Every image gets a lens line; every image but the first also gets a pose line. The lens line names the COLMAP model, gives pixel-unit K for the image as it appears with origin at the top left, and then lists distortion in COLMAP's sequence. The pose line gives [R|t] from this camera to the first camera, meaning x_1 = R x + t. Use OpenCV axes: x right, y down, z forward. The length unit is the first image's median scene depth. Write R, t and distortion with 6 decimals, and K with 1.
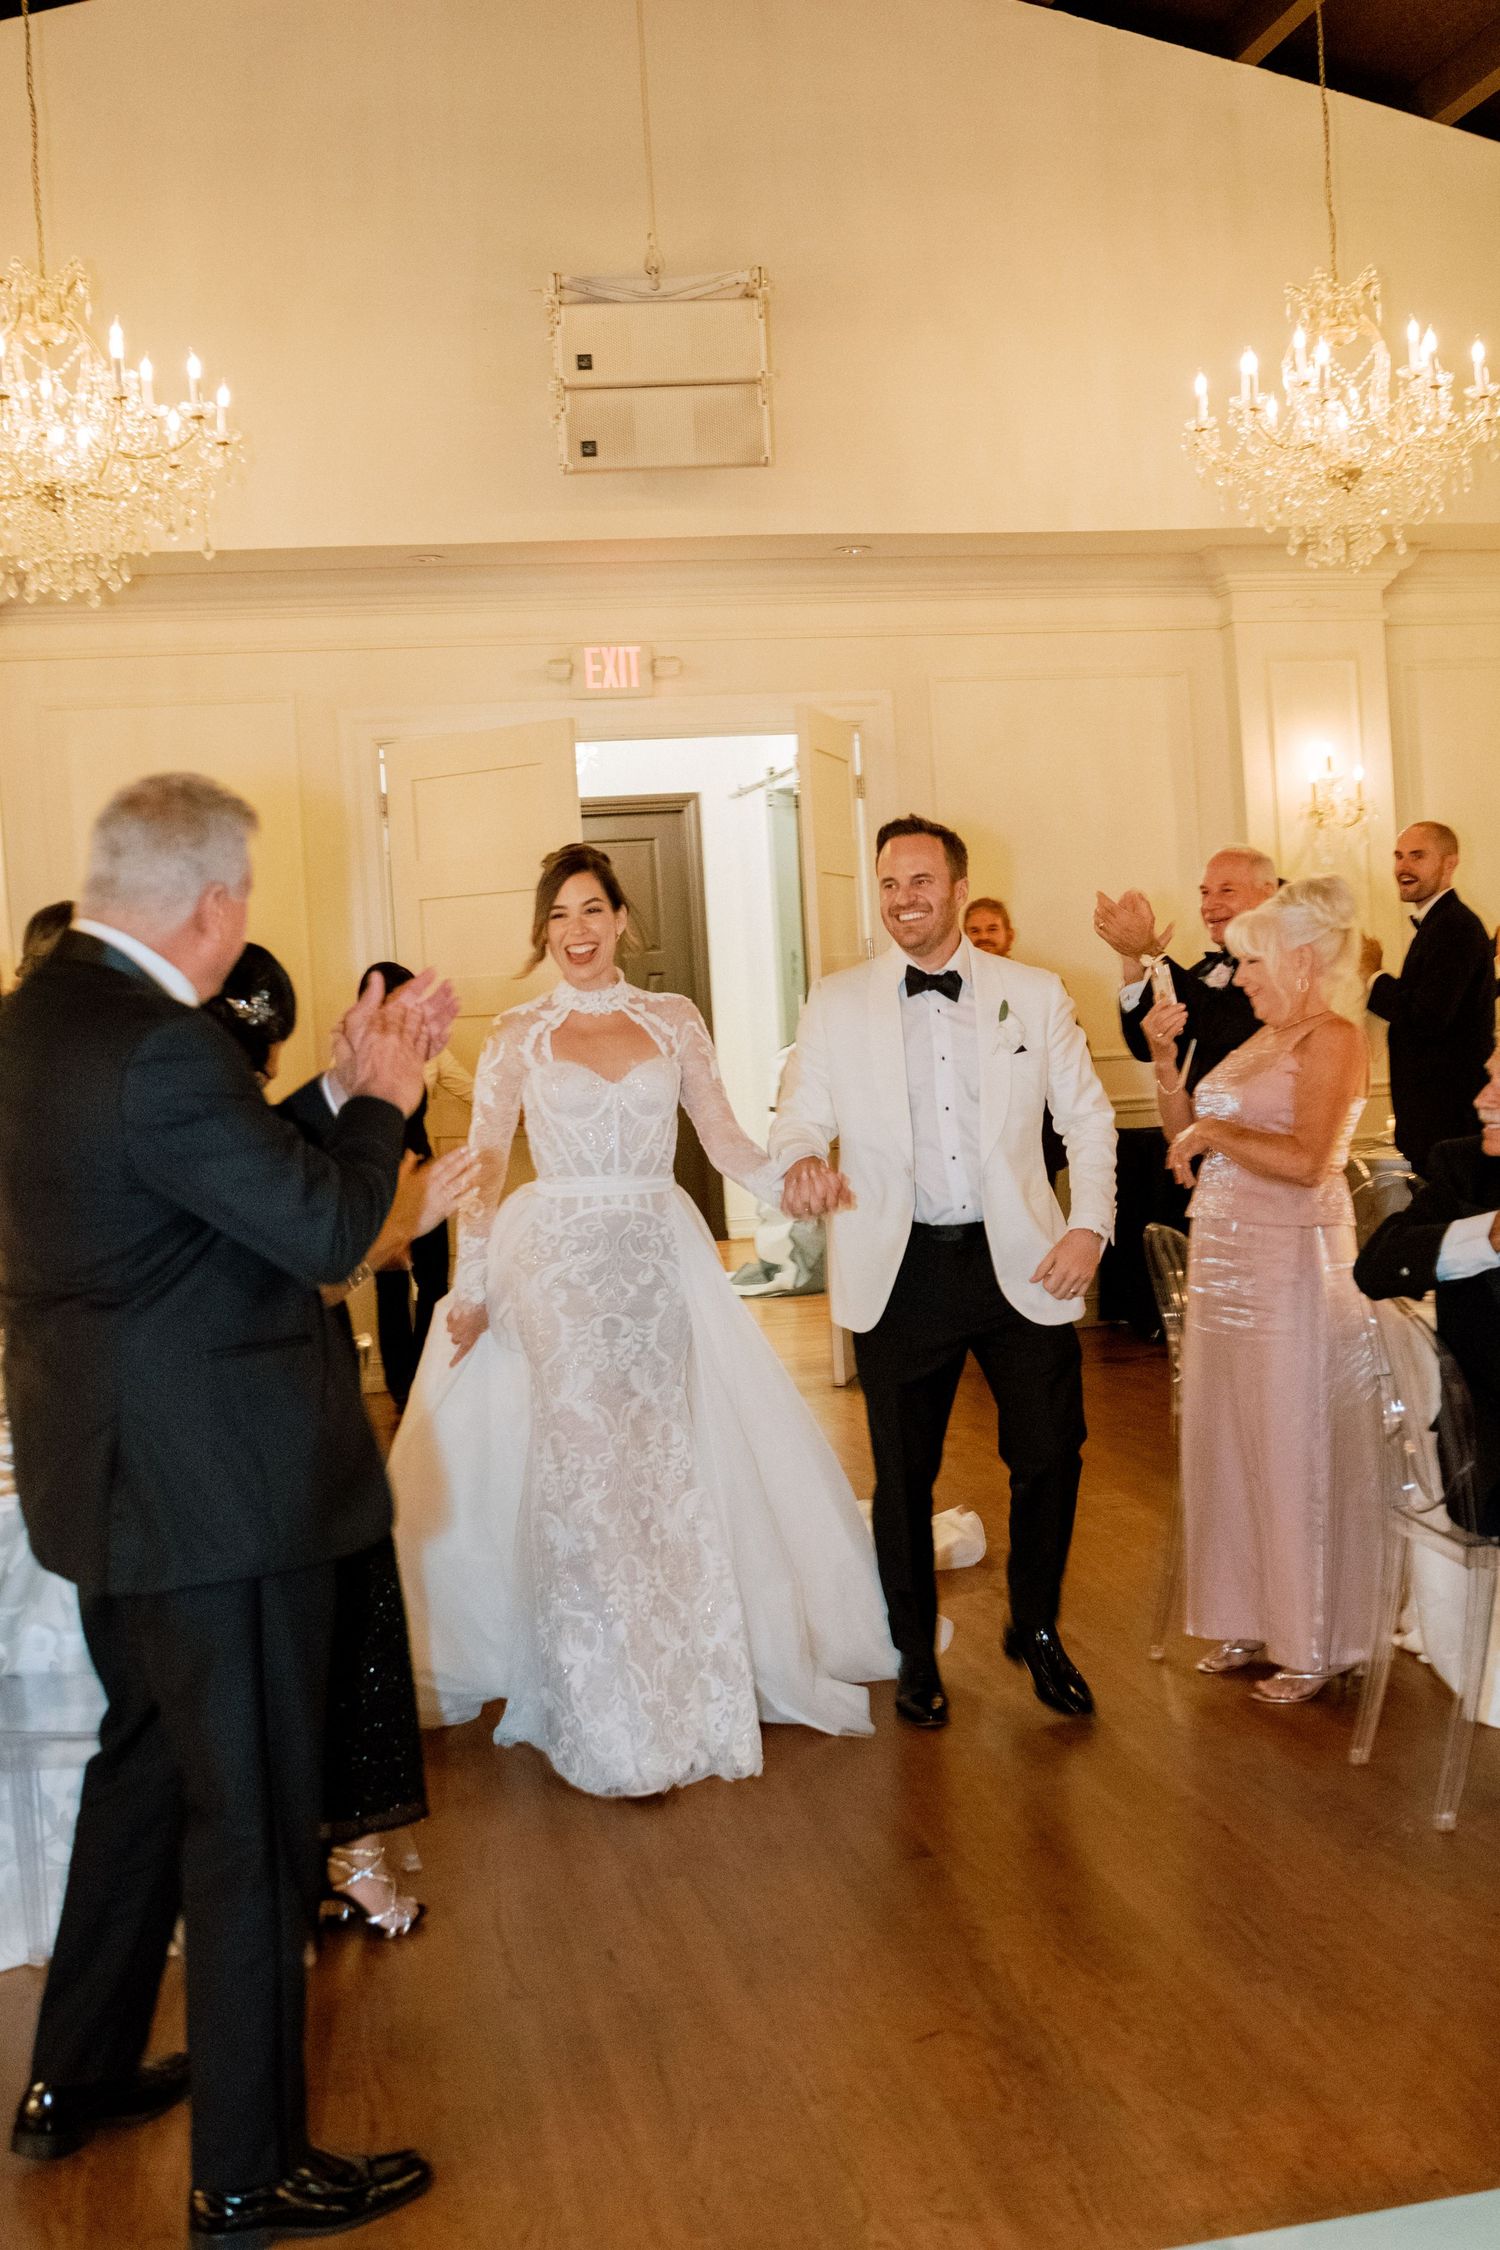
lens RADIAL K [[2356.7, 0, 755.4], [0, 2356.7, 1184.4], [0, 0, 1]] dist [-0.119650, 0.104426]
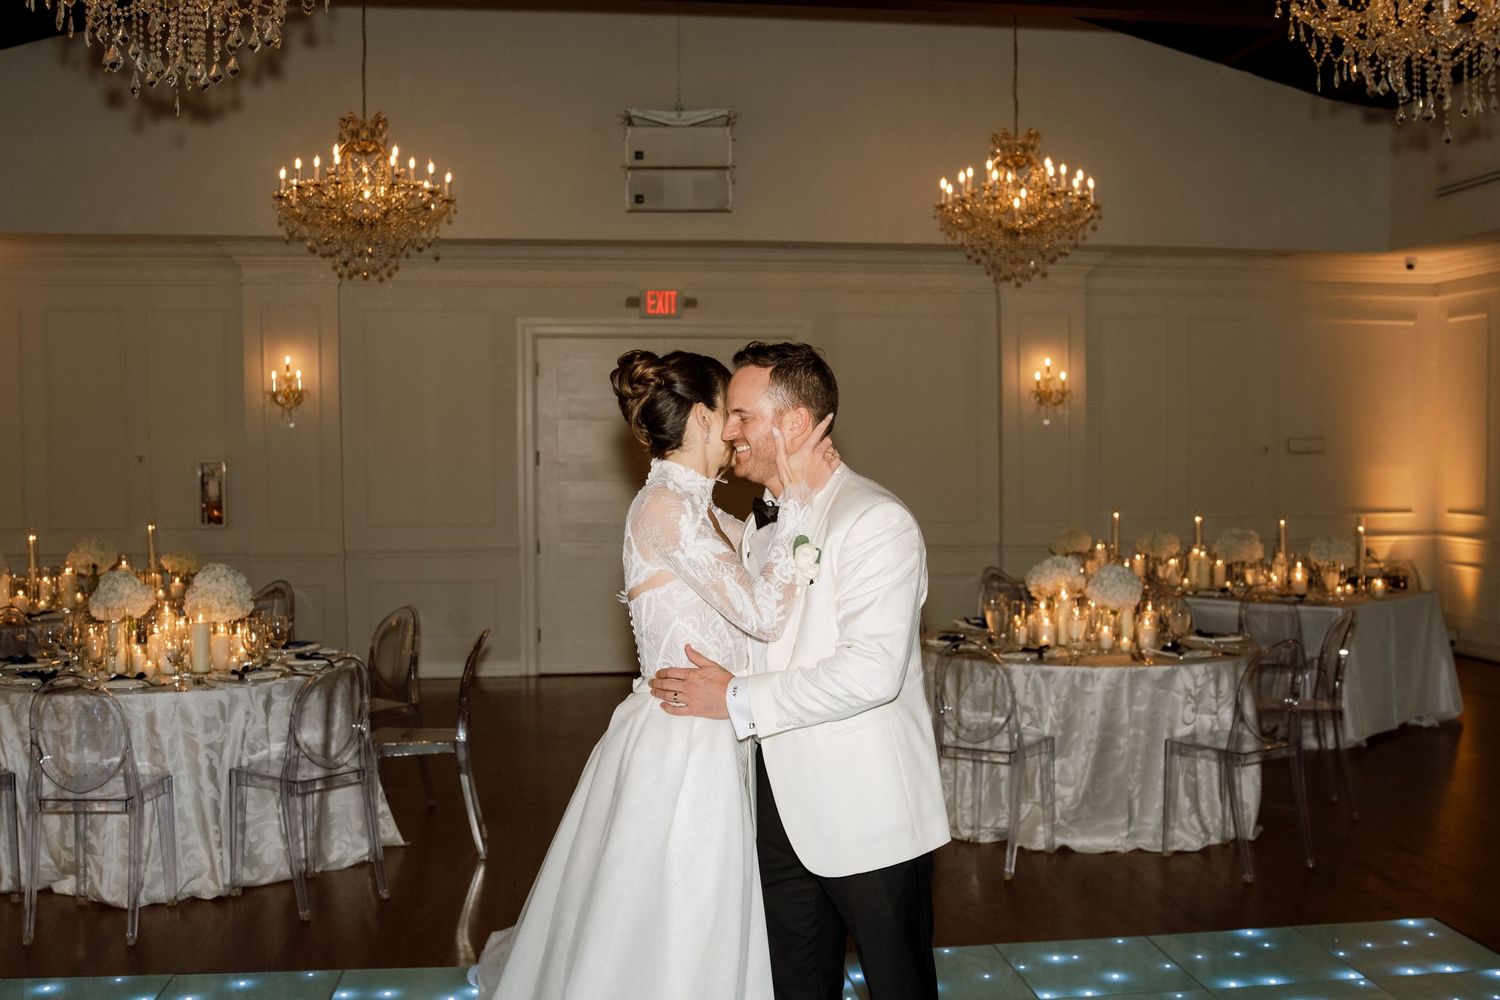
lens RADIAL K [[1562.9, 0, 750.0], [0, 1562.9, 500.0], [0, 0, 1]] dist [-0.119206, 0.092449]
pose [[0.995301, 0.057229, -0.078104, 0.143751], [-0.061278, 0.996844, -0.050462, -0.001694], [0.074970, 0.055011, 0.995667, -0.297624]]
